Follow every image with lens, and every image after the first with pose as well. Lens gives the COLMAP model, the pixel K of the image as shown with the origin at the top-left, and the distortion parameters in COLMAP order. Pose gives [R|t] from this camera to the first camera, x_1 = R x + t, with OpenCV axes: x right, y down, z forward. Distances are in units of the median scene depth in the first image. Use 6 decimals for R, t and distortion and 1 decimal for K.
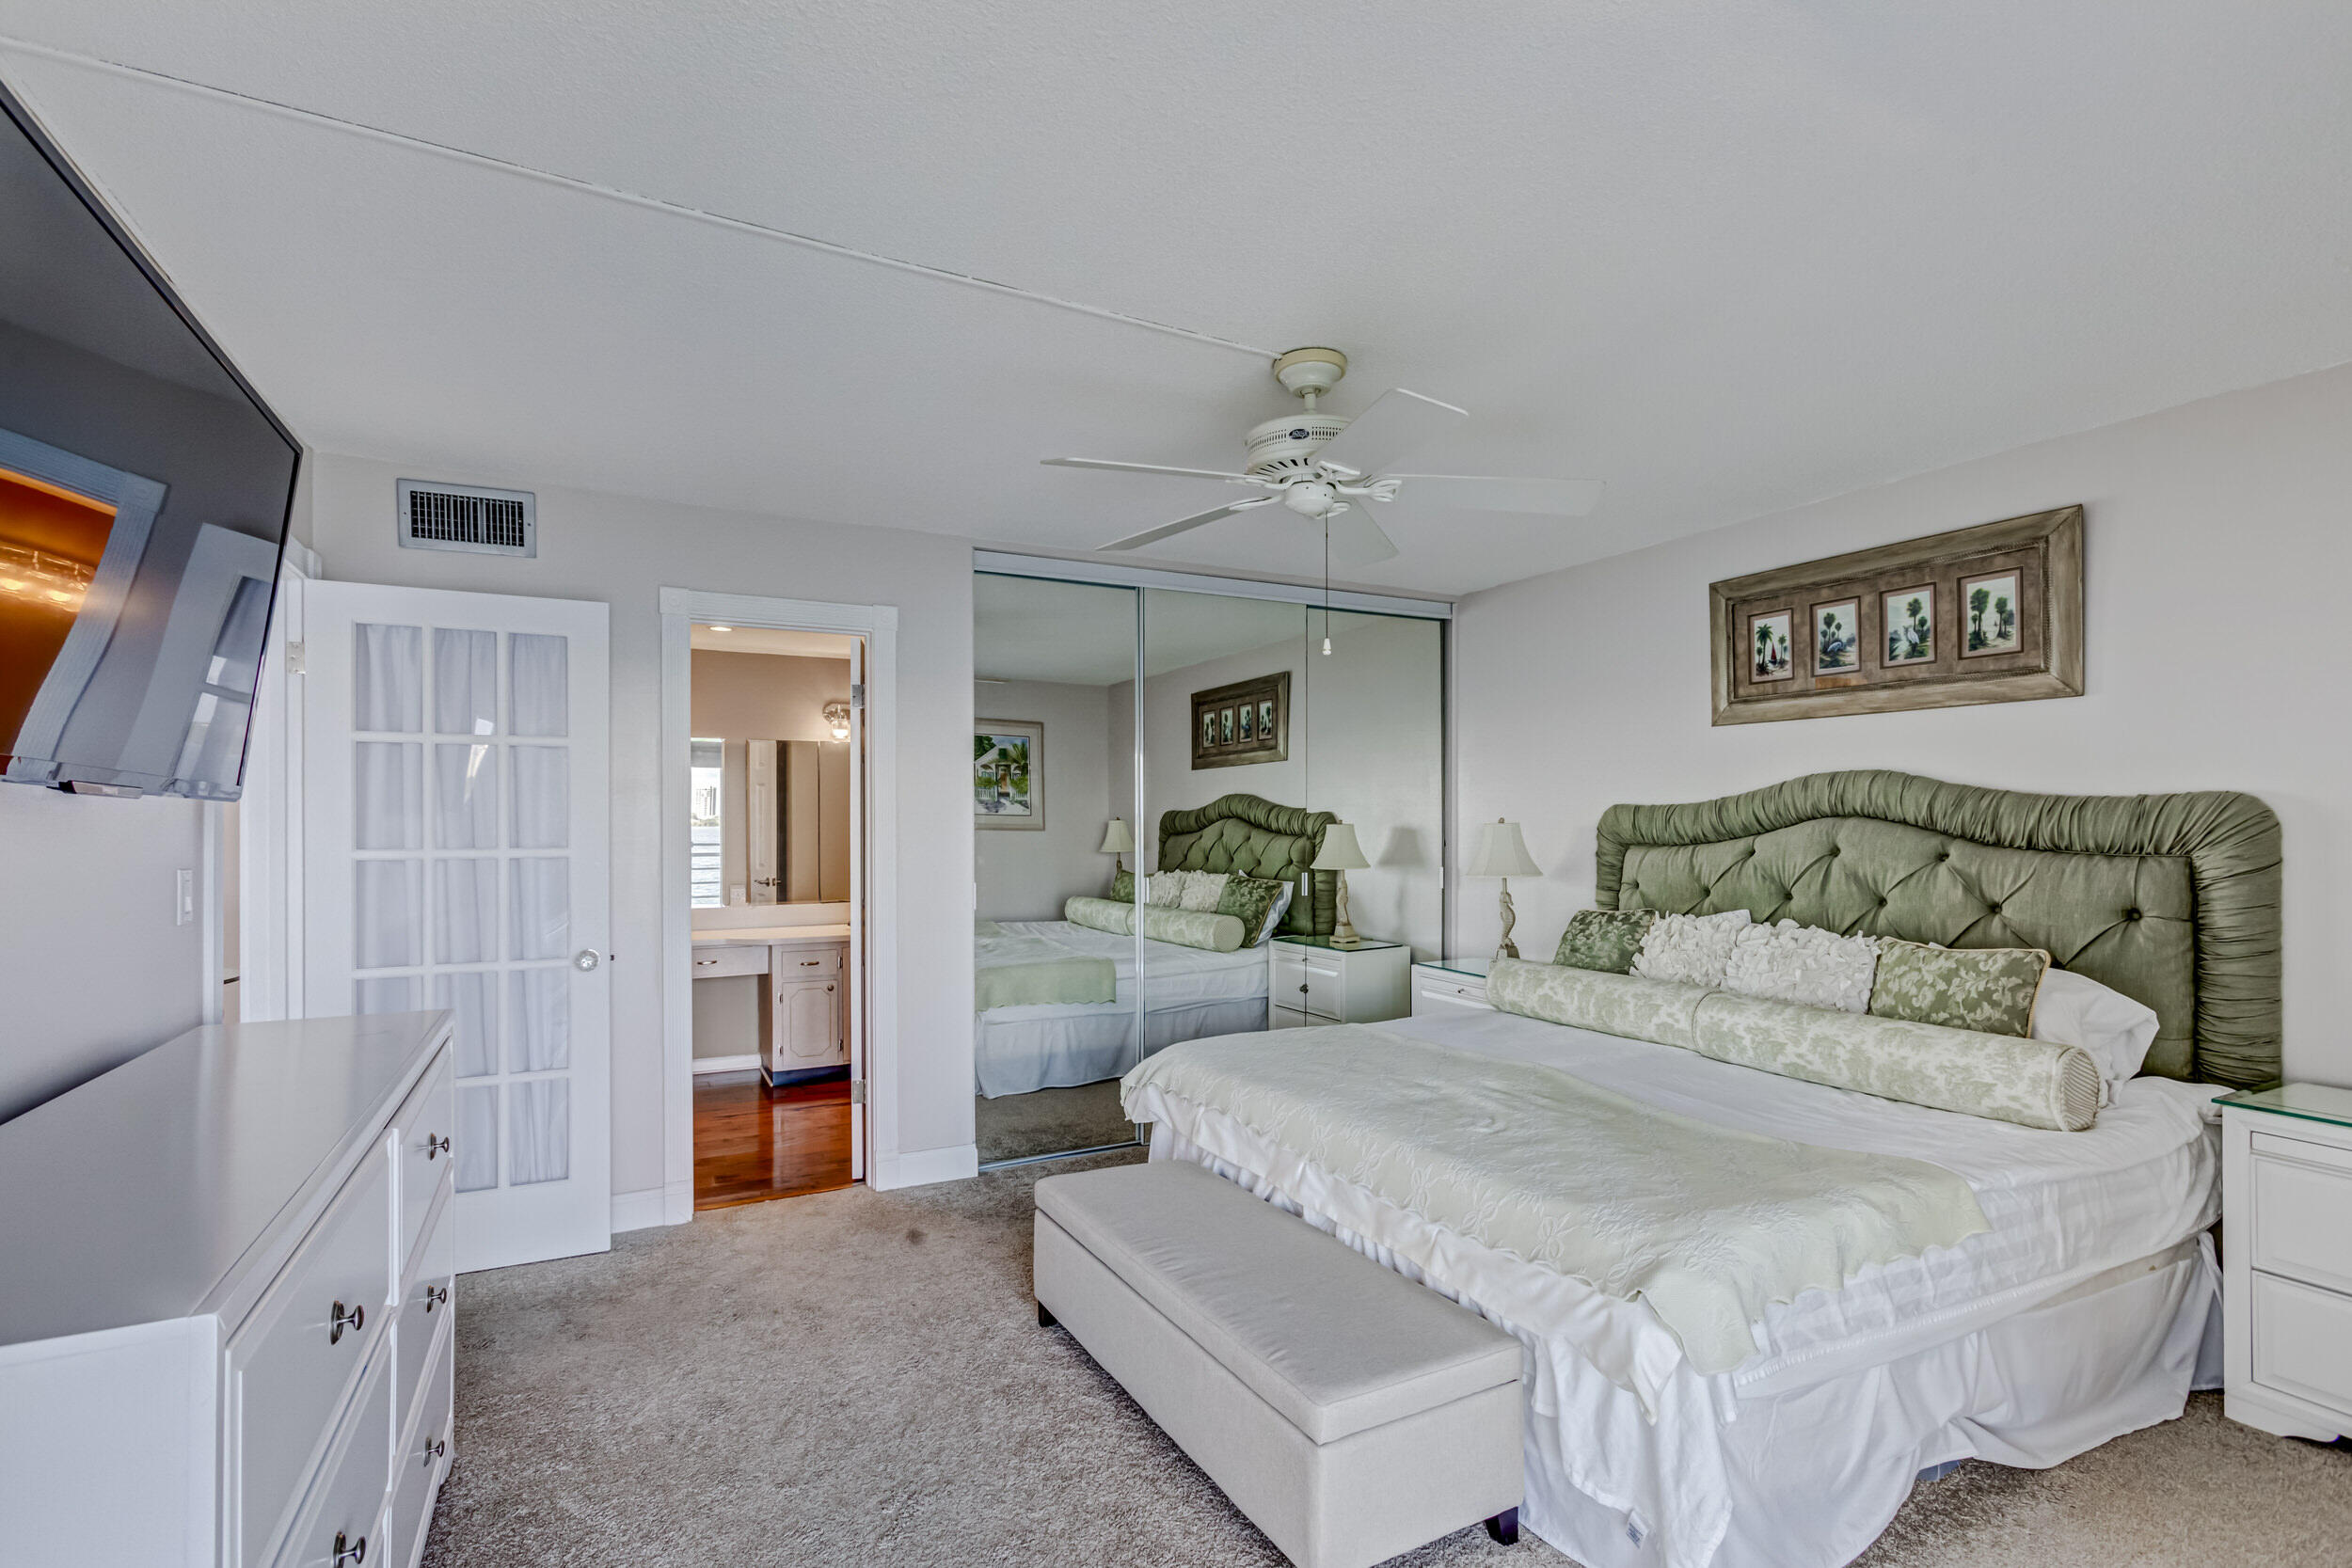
lens RADIAL K [[1064.1, 0, 1188.7], [0, 1064.1, 830.1], [0, 0, 1]] dist [-0.012304, 0.011404]
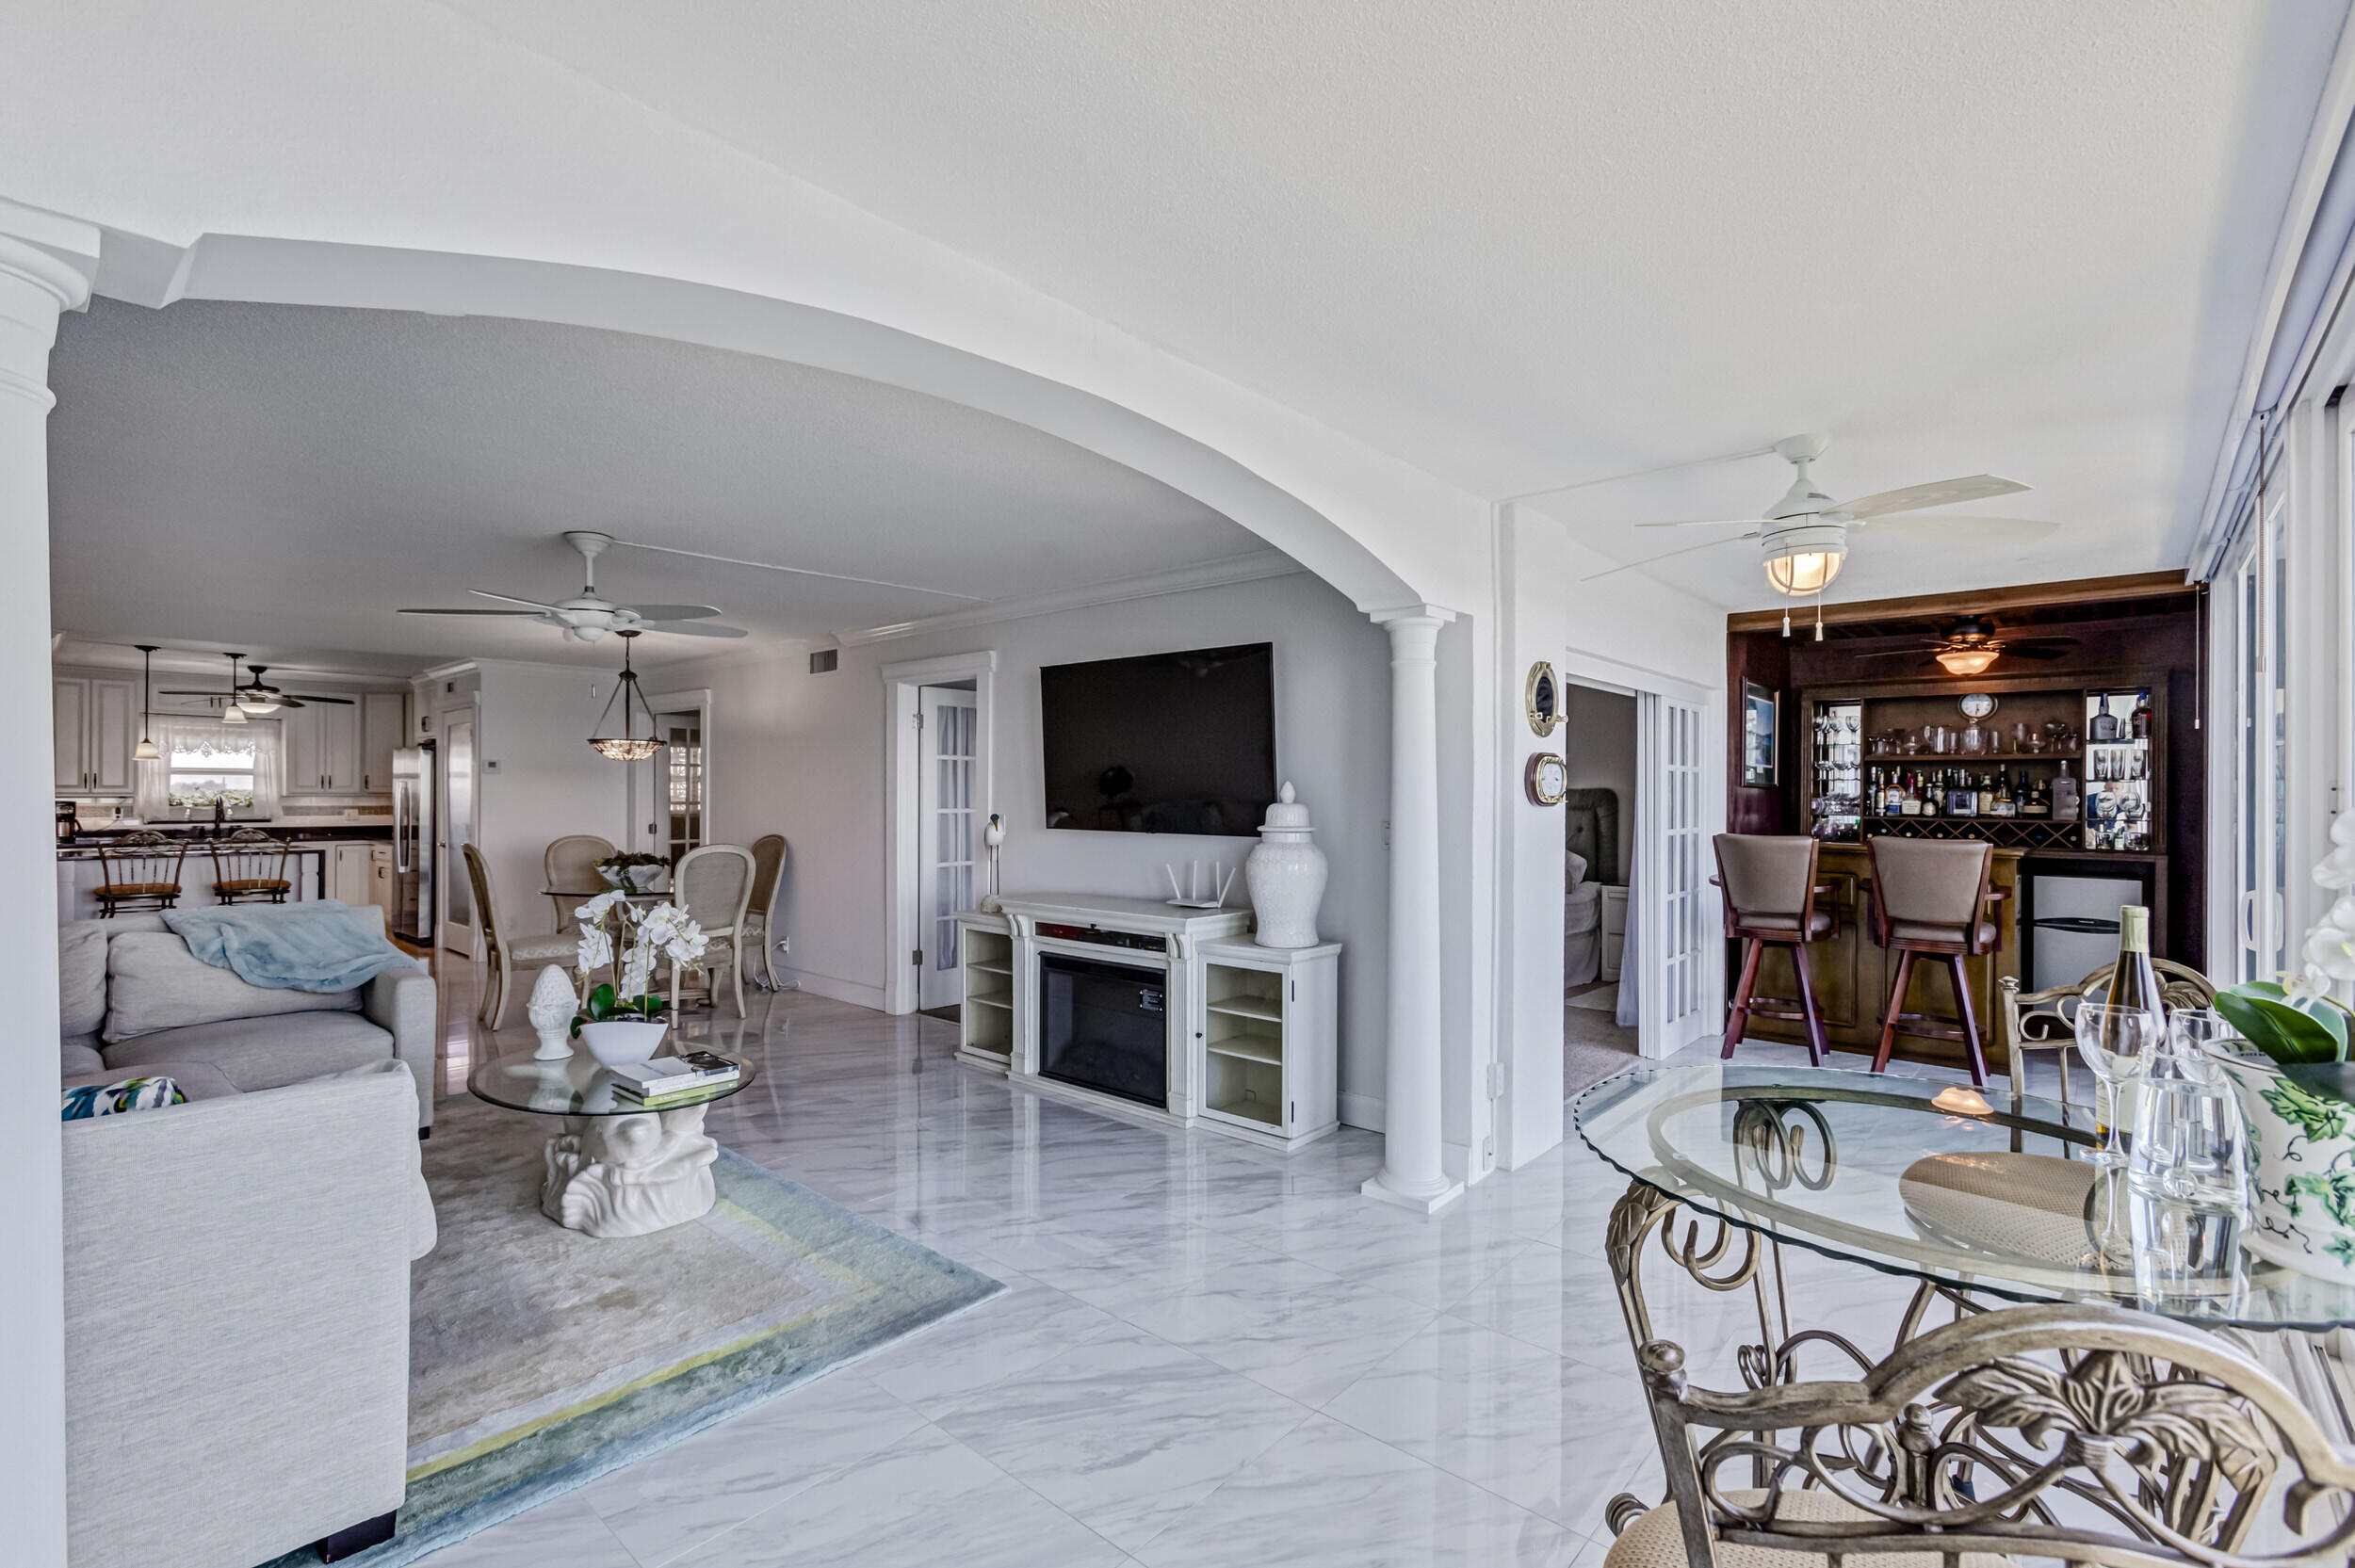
lens RADIAL K [[1065.4, 0, 1165.2], [0, 1065.4, 792.0], [0, 0, 1]] dist [-0.012304, 0.011404]
pose [[0.937456, 0.004736, 0.348073, -1.072152], [-0.001833, 0.999961, -0.008670, 0.002309], [-0.348100, 0.007489, 0.937428, -1.203394]]
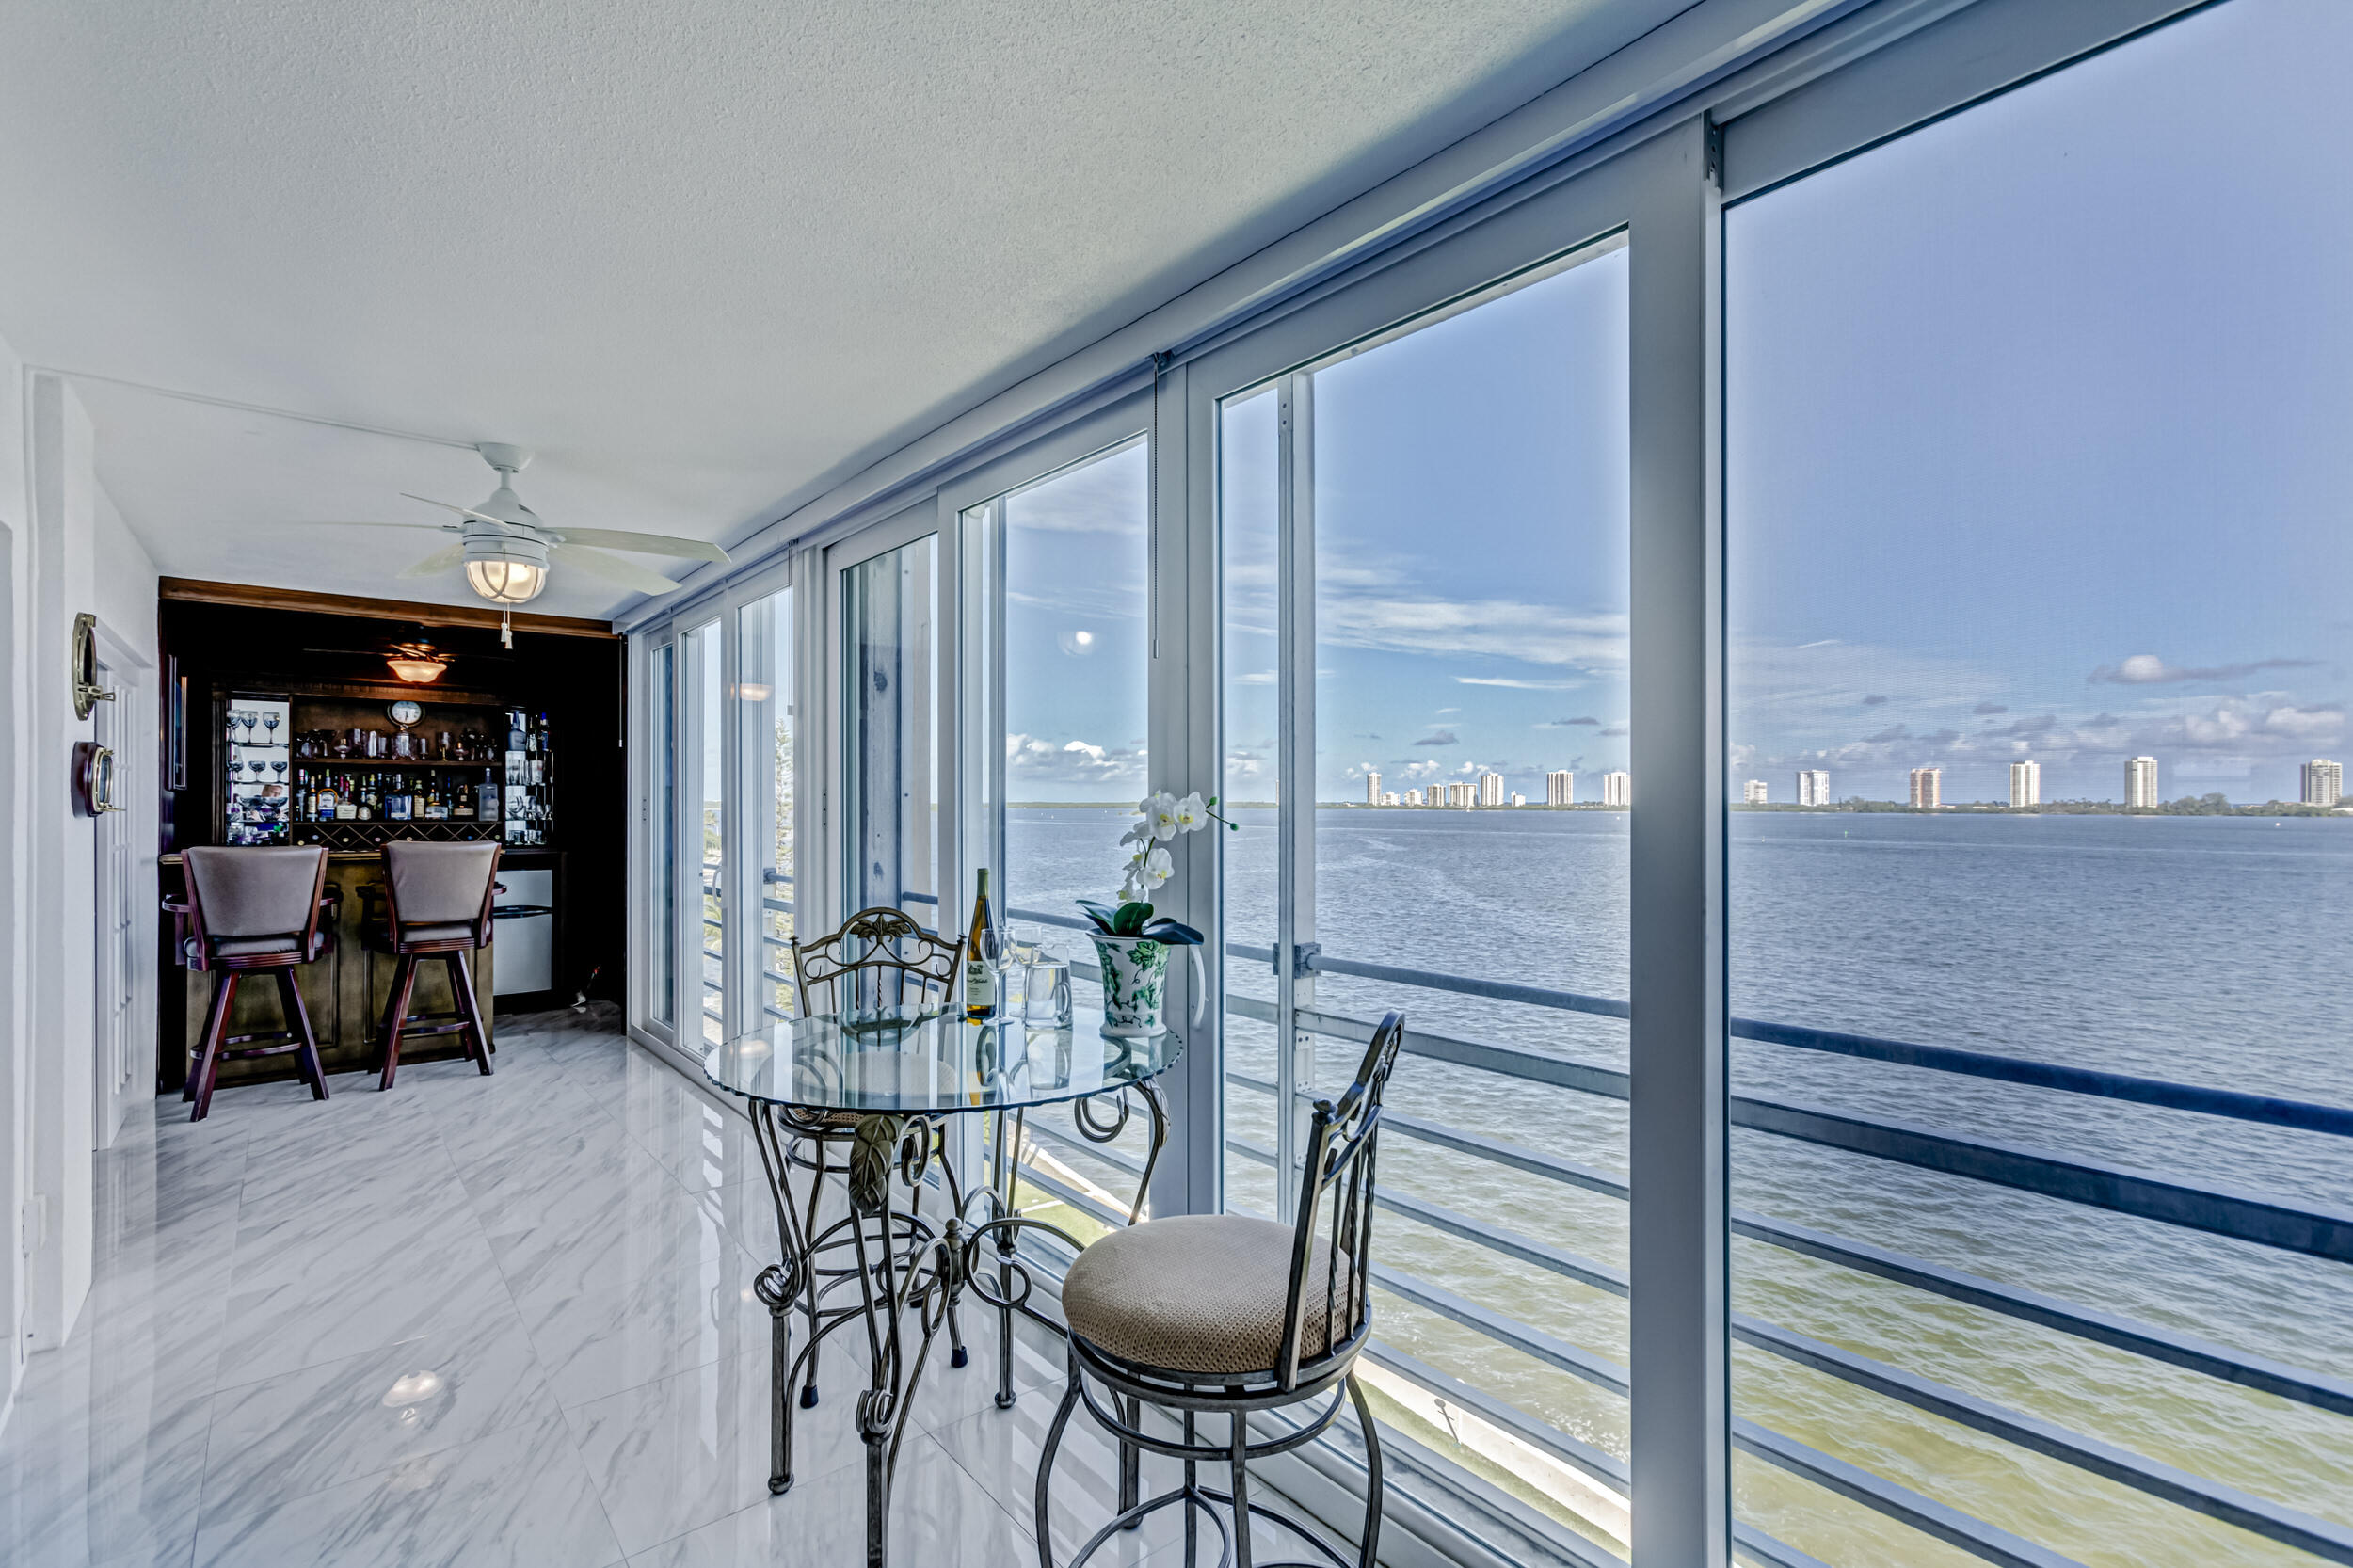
lens RADIAL K [[1064.6, 0, 1178.8], [0, 1064.6, 800.8], [0, 0, 1]] dist [-0.012304, 0.011404]
pose [[-0.210665, -0.000213, 0.977558, -1.289942], [0.007788, 0.999968, 0.001897, -0.000992], [-0.977527, 0.008013, -0.210657, -0.881198]]
